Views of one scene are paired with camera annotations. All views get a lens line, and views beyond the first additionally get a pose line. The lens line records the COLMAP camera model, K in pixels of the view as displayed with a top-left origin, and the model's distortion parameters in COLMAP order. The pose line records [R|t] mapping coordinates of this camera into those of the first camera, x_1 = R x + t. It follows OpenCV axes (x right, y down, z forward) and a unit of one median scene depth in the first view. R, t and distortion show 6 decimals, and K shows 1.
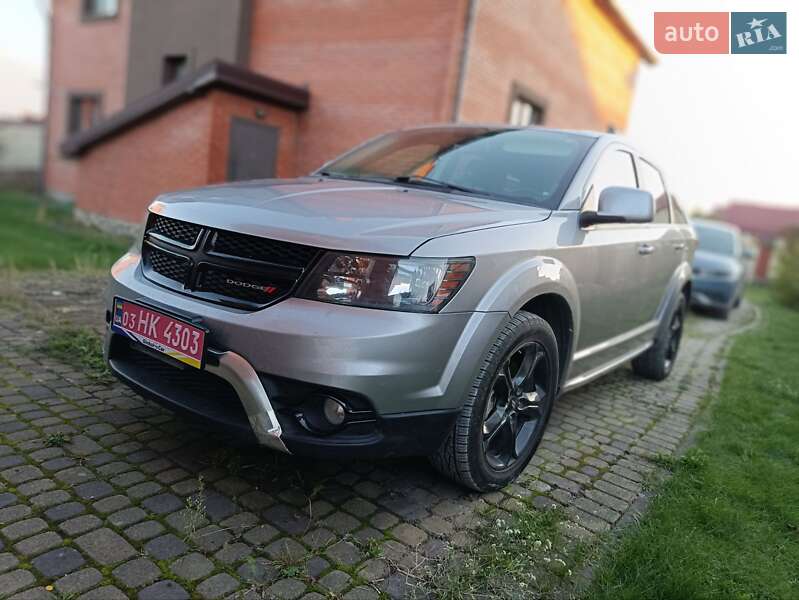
lens RADIAL K [[593.5, 0, 396.1], [0, 593.5, 307.0], [0, 0, 1]] dist [0.037819, 0.001811]
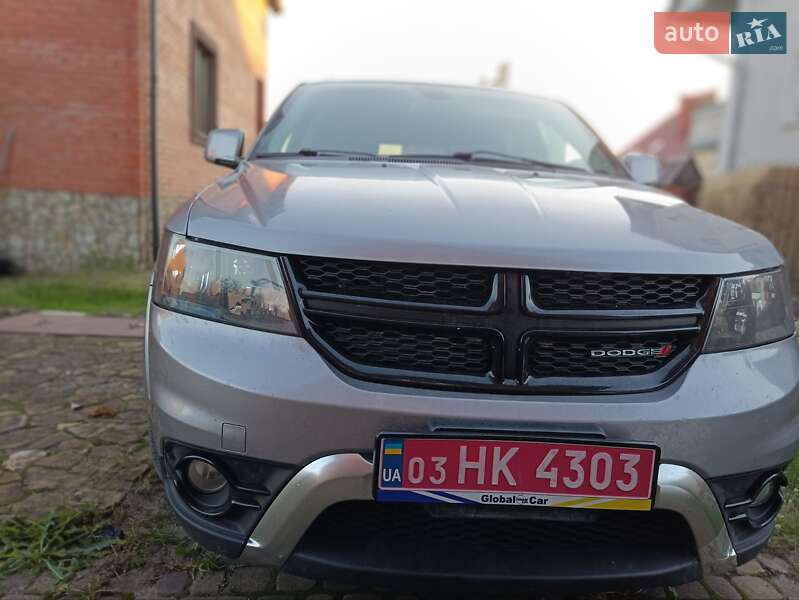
lens RADIAL K [[589.3, 0, 397.5], [0, 589.3, 305.9], [0, 0, 1]] dist [0.078010, -0.113707]
pose [[0.778089, -0.205709, 0.593516, -0.771773], [0.157984, 0.978572, 0.132053, -0.198544], [-0.607962, -0.008983, 0.793915, 0.626644]]
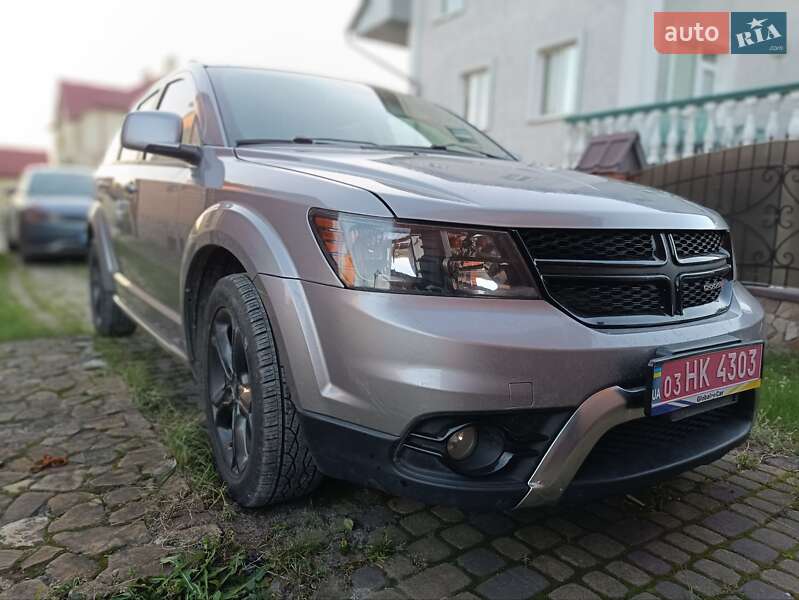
lens RADIAL K [[589.3, 0, 402.9], [0, 589.3, 299.6], [0, 0, 1]] dist [0.078010, -0.113707]
pose [[0.340308, -0.266549, 0.901744, -1.176286], [0.175332, 0.960151, 0.217645, -0.282552], [-0.923823, 0.084038, 0.373482, 1.058017]]
